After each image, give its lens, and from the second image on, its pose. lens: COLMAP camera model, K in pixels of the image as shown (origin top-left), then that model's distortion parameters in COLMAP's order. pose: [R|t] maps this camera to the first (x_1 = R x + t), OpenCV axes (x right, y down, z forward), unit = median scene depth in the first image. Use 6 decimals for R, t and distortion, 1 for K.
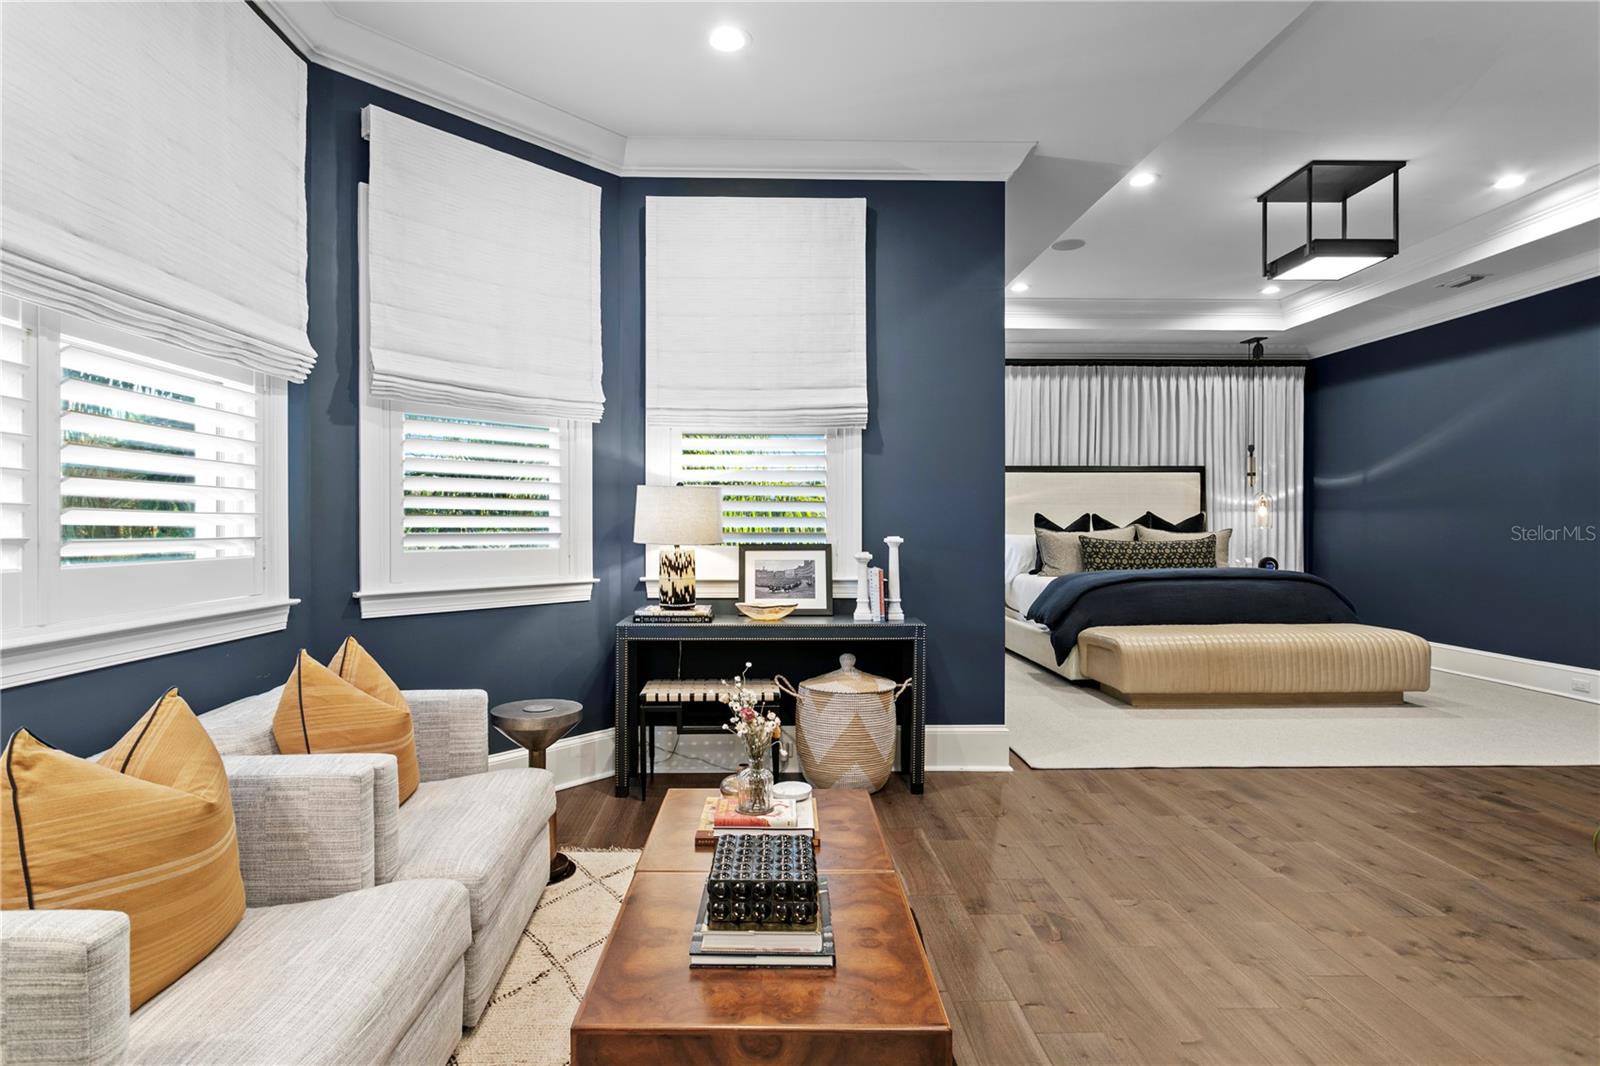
lens RADIAL K [[842.3, 0, 779.7], [0, 842.3, 530.7], [0, 0, 1]] dist [0.000595, 0.000451]
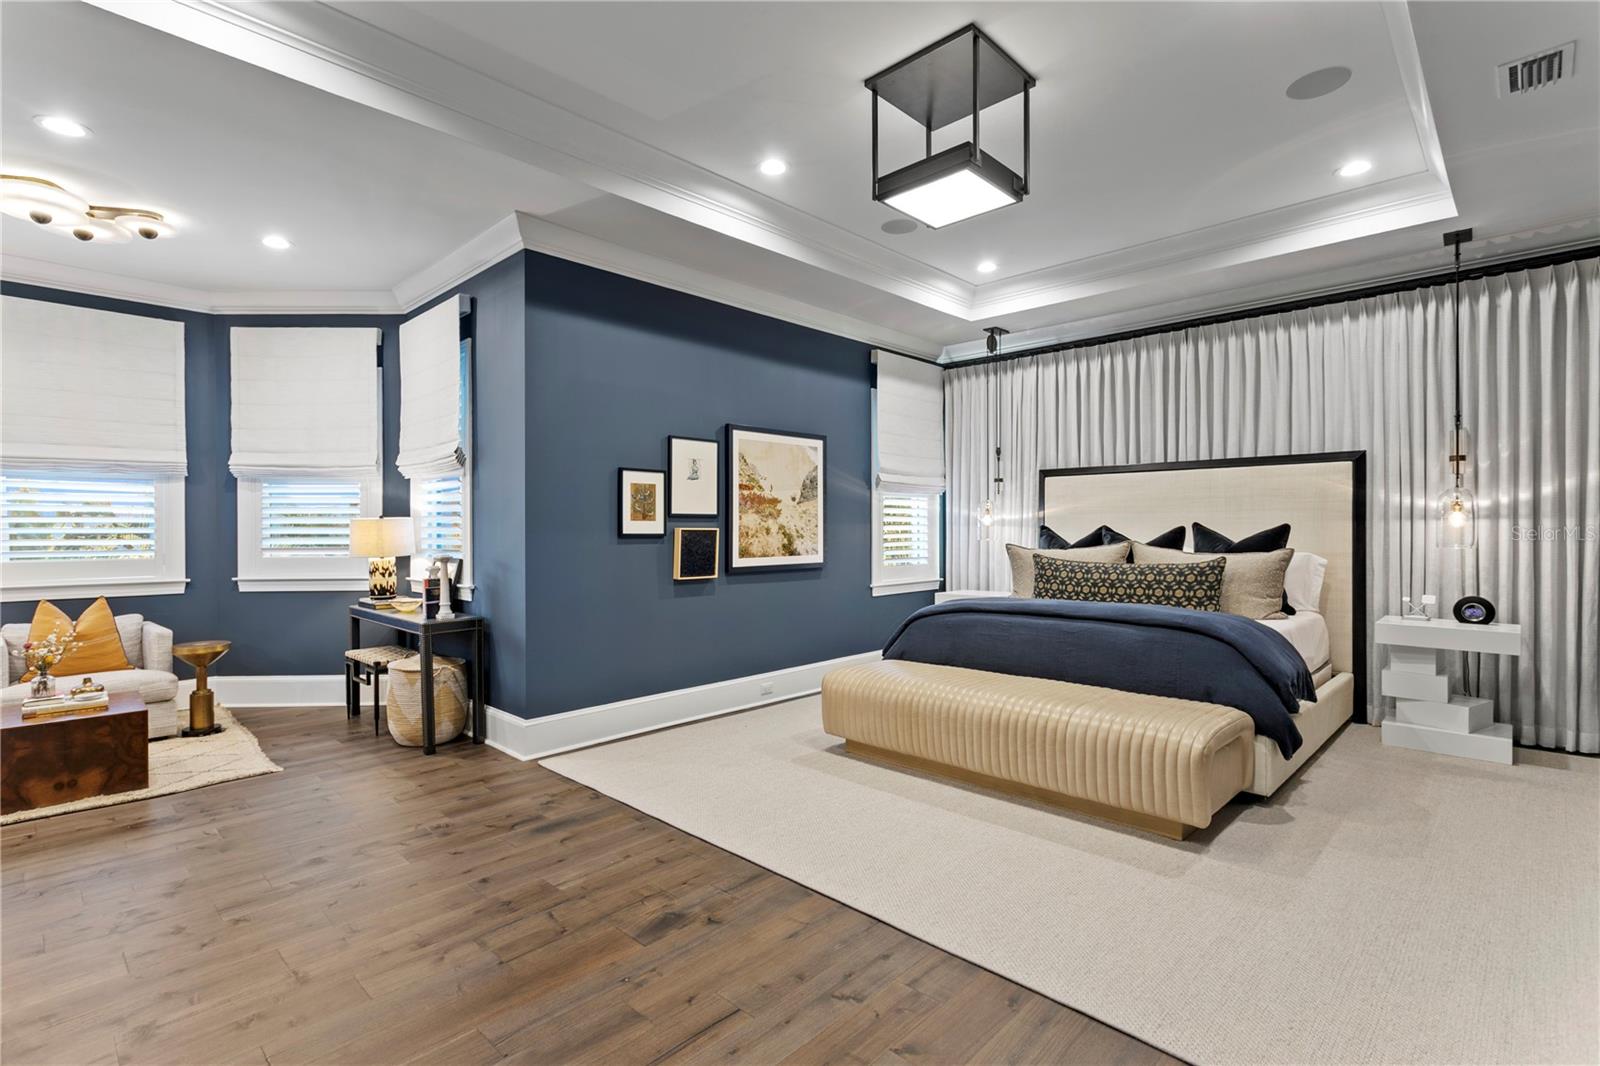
lens RADIAL K [[759.4, 0, 775.6], [0, 759.4, 532.6], [0, 0, 1]] dist [-0.002398, 0.000010]
pose [[0.683082, -0.008948, -0.730287, 0.956329], [-0.003723, 0.999869, -0.015733, -0.004751], [0.730332, 0.013466, 0.682960, 0.421091]]
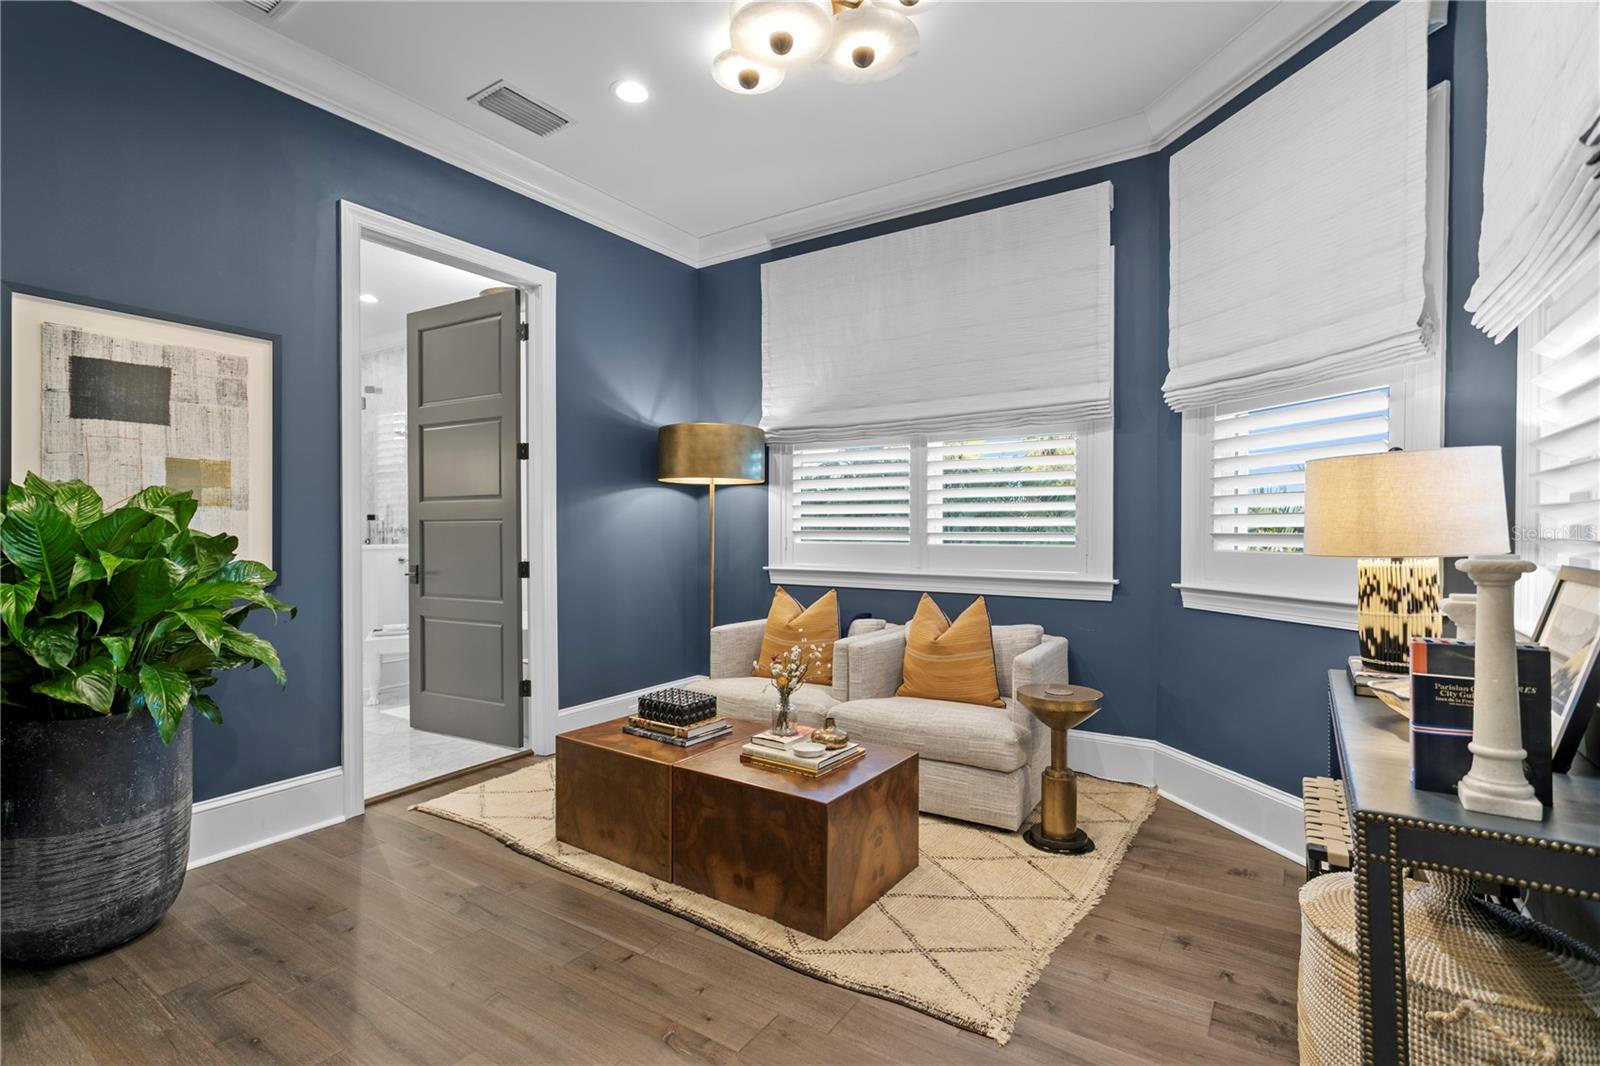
lens RADIAL K [[759.4, 0, 775.6], [0, 759.4, 532.6], [0, 0, 1]] dist [-0.002398, 0.000010]
pose [[-0.594041, -0.007534, -0.804399, 0.383112], [-0.025176, 0.999640, 0.009230, 0.005006], [0.804041, 0.025734, -0.594017, 0.689901]]
